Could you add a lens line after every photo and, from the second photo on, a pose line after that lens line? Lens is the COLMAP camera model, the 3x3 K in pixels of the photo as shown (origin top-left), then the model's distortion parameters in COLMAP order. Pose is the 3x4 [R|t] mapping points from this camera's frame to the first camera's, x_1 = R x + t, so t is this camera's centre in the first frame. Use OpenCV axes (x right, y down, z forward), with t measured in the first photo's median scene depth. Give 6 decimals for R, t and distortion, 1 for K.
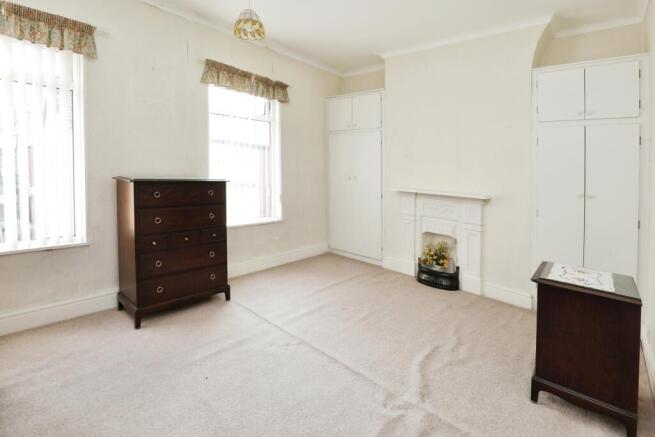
lens RADIAL K [[316.0, 0, 327.5], [0, 316.0, 218.5], [0, 0, 1]] dist [-0.002522, -0.000711]
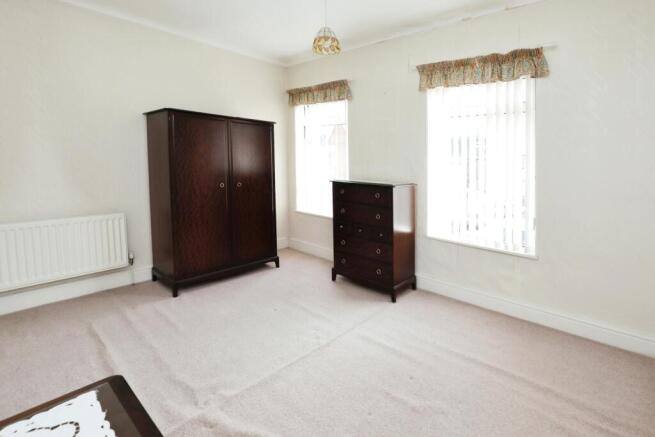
lens RADIAL K [[313.0, 0, 327.5], [0, 313.0, 233.6], [0, 0, 1]] dist [-0.001018, -0.000324]
pose [[0.032645, 0.169688, -0.984957, 0.677259], [-0.196922, 0.967257, 0.160112, -0.085771], [0.979875, 0.188733, 0.064991, 0.734947]]
